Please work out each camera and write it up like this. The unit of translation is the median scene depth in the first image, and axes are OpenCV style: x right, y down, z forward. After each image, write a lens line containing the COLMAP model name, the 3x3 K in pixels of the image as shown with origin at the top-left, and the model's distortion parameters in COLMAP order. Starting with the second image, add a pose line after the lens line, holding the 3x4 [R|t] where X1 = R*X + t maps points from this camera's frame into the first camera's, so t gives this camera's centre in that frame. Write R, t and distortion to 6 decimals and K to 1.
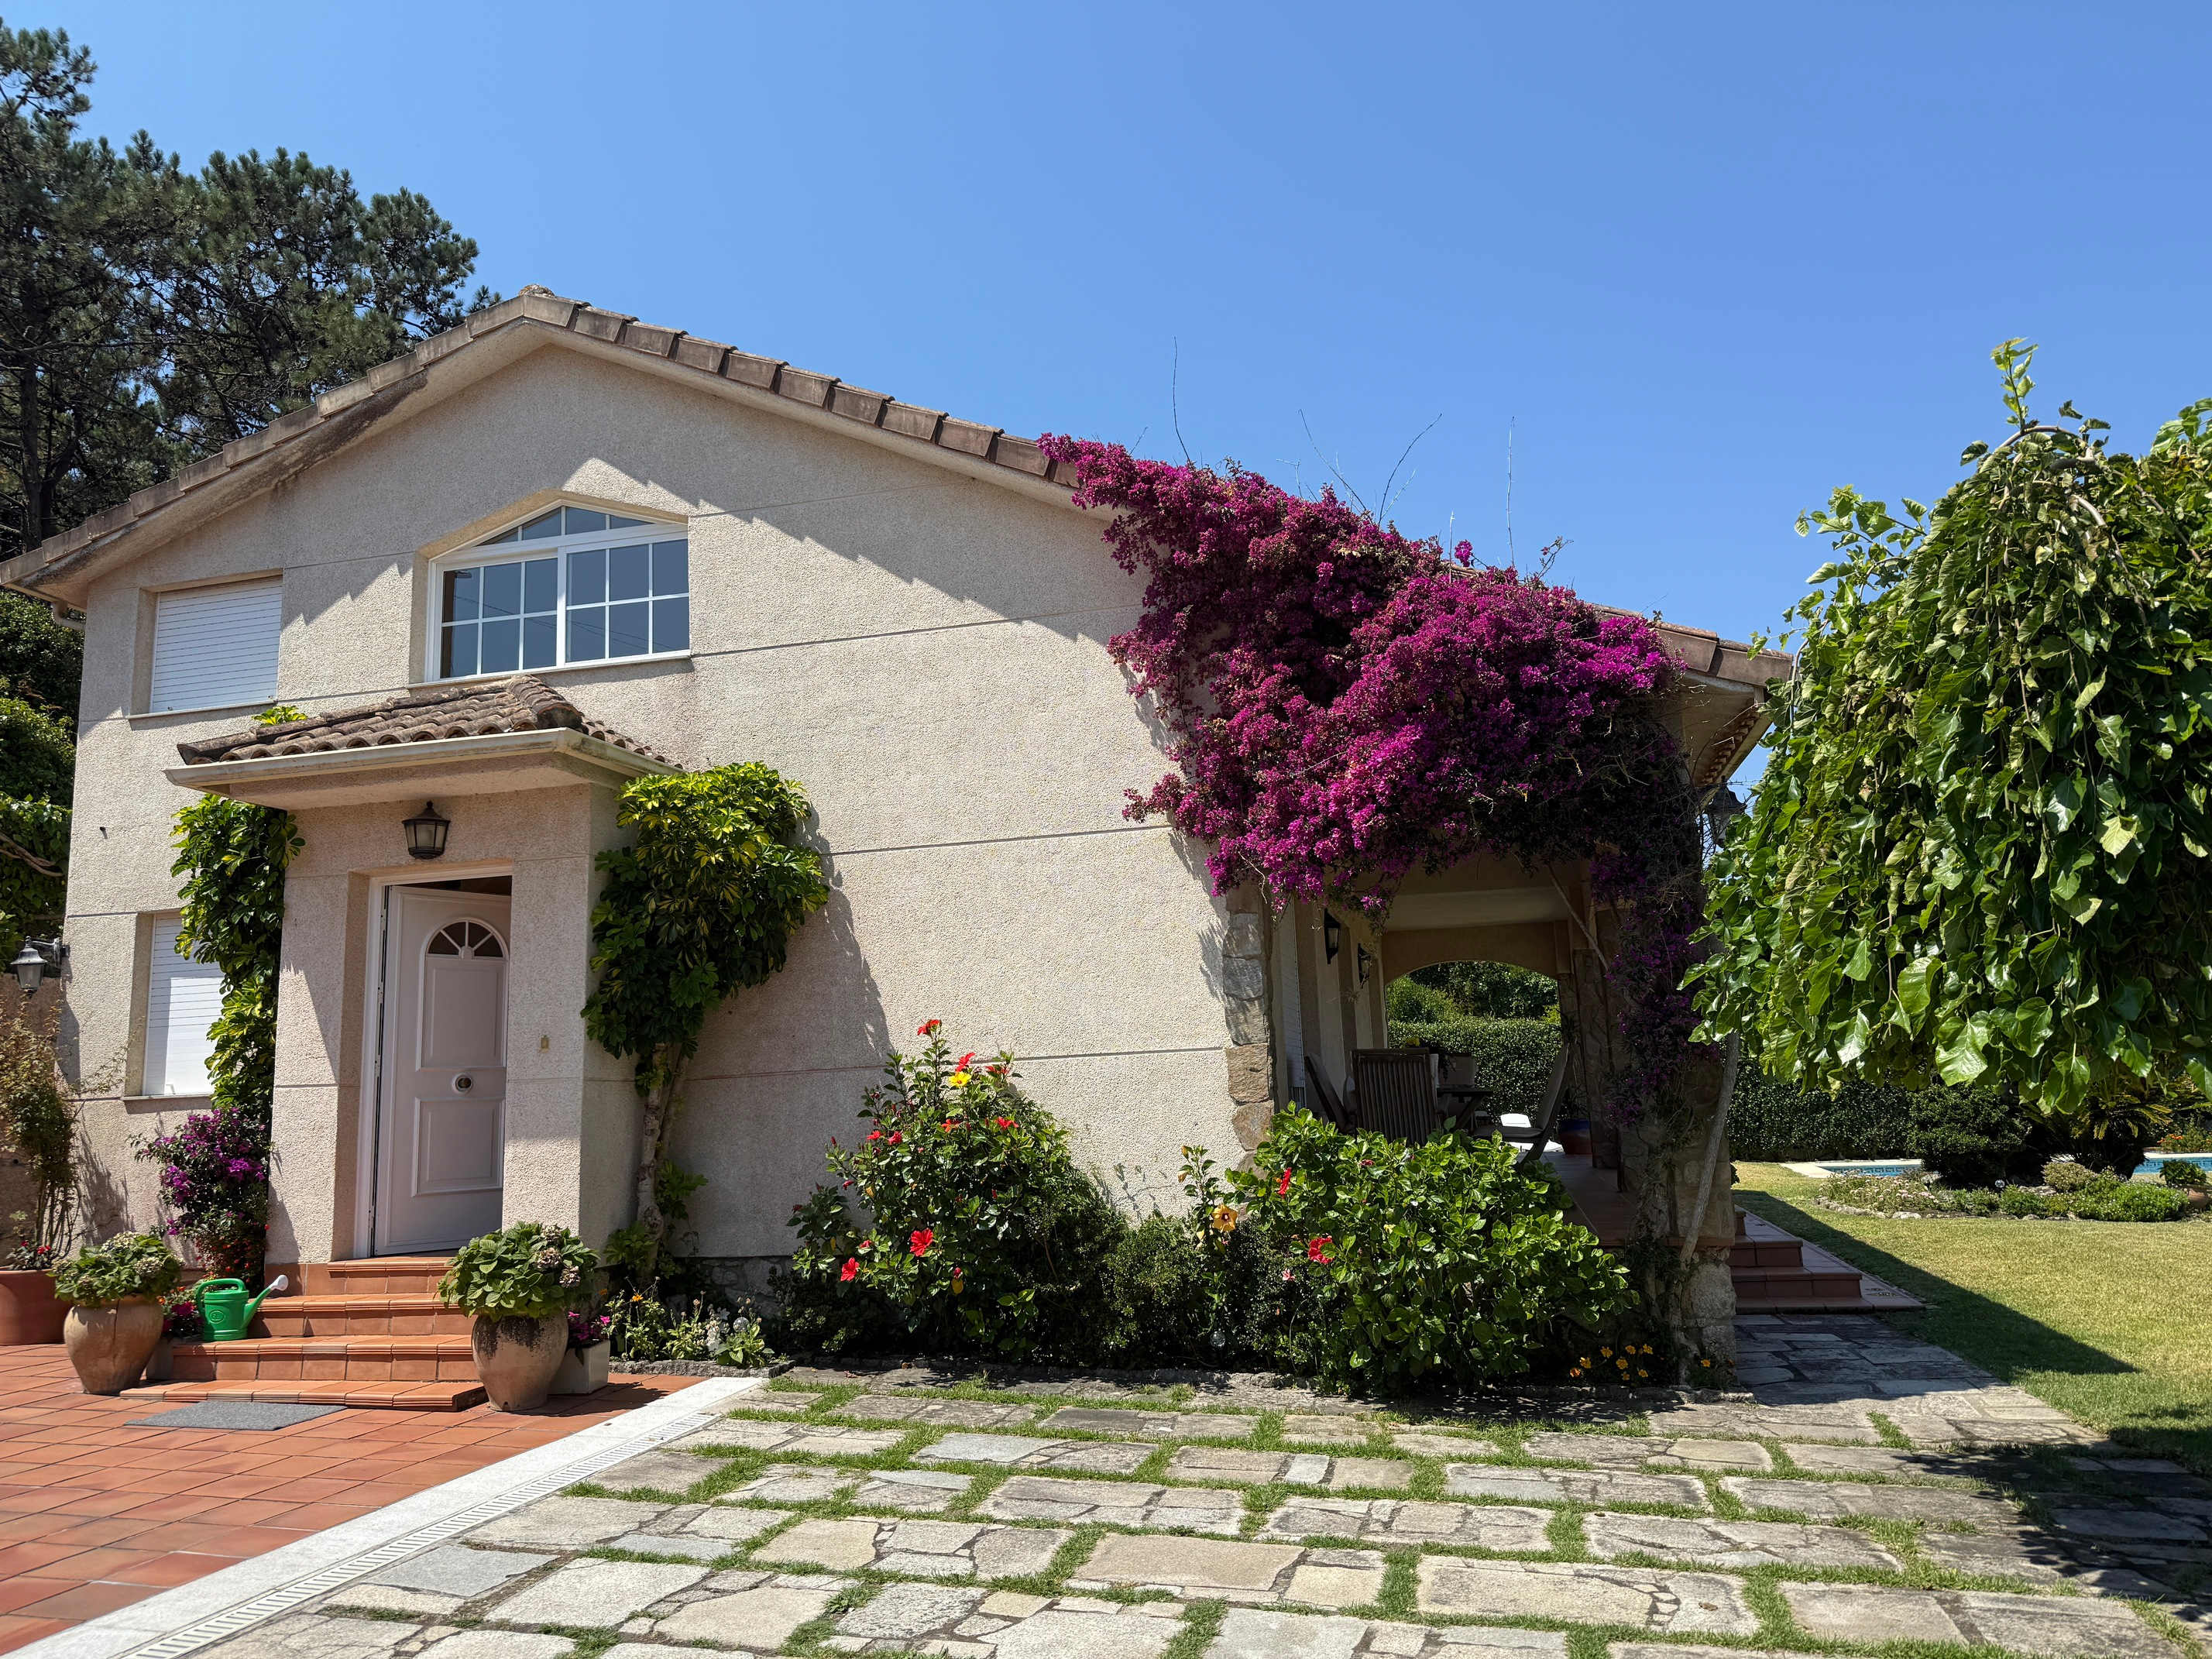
lens RADIAL K [[1558.7, 0, 1106.0], [0, 1558.7, 829.5], [0, 0, 1]] dist [0.033630, -0.056230]
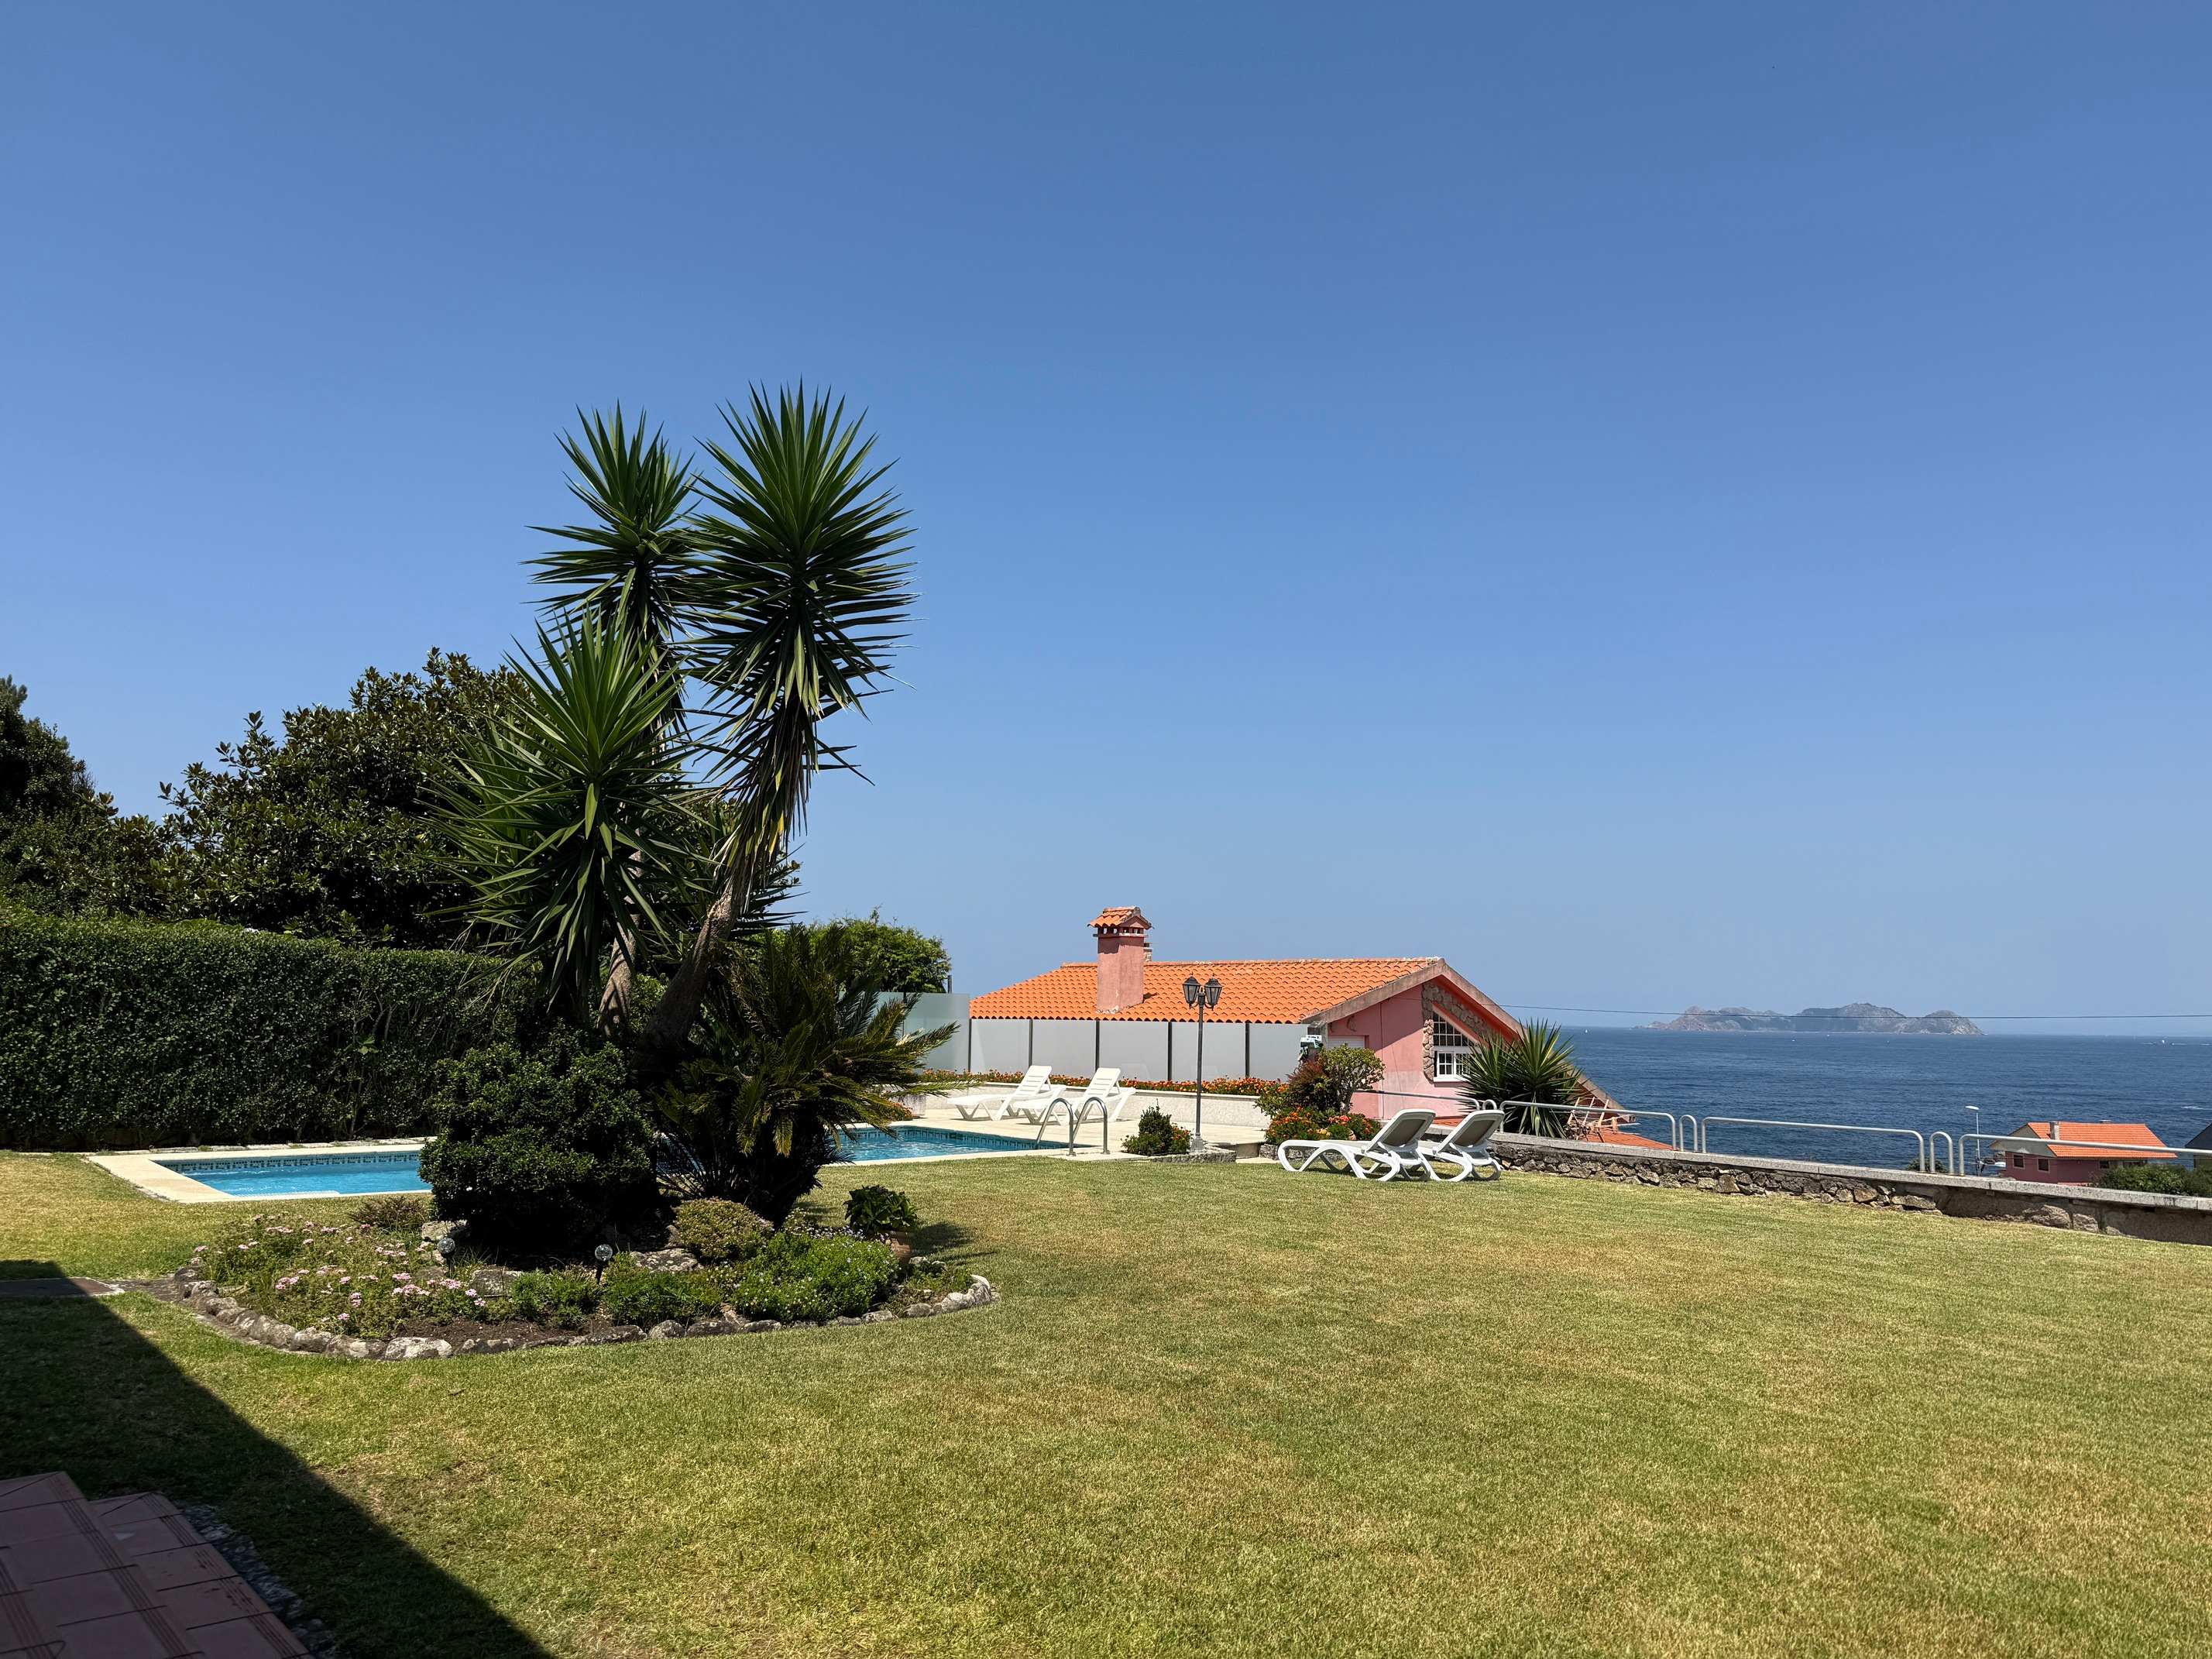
lens RADIAL K [[1558.7, 0, 1106.0], [0, 1558.7, 829.5], [0, 0, 1]] dist [0.033630, -0.056230]
pose [[0.557007, 0.141165, 0.818423, 0.238131], [-0.171913, 0.983703, -0.052672, 0.094559], [-0.812520, -0.111359, 0.572198, 0.601281]]
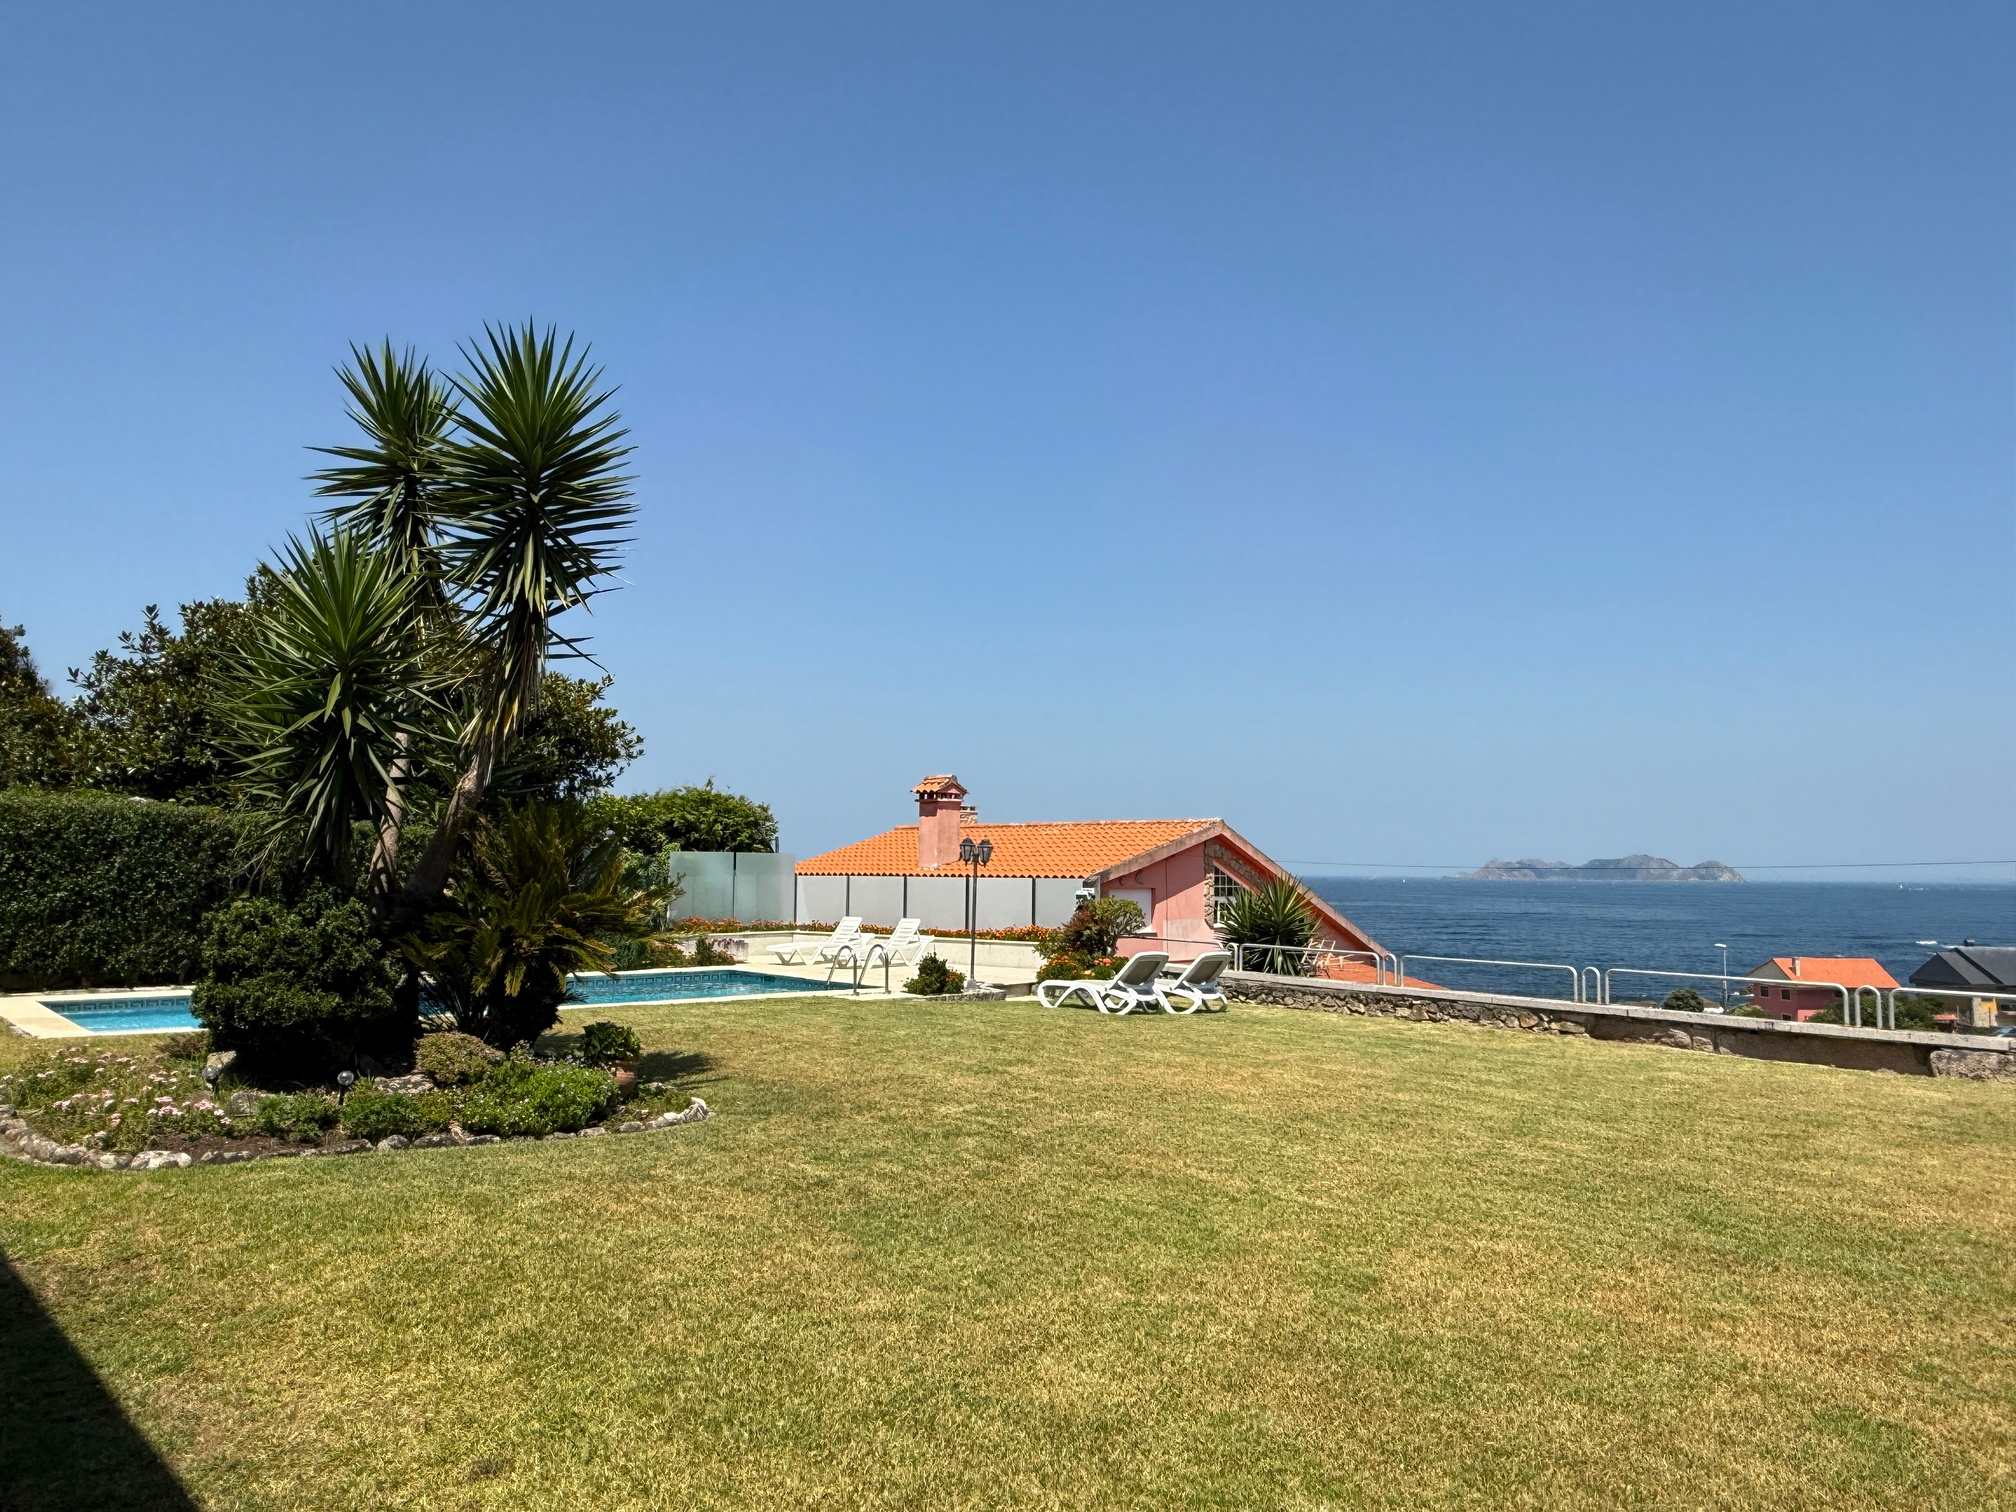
lens RADIAL K [[1393.2, 0, 1006.6], [0, 1393.2, 740.7], [0, 0, 1]] dist [-0.027713, 0.029768]
pose [[0.540691, 0.118208, 0.832874, 0.265742], [-0.168490, 0.985233, -0.030450, 0.080499], [-0.824175, -0.123867, 0.552624, 0.535342]]
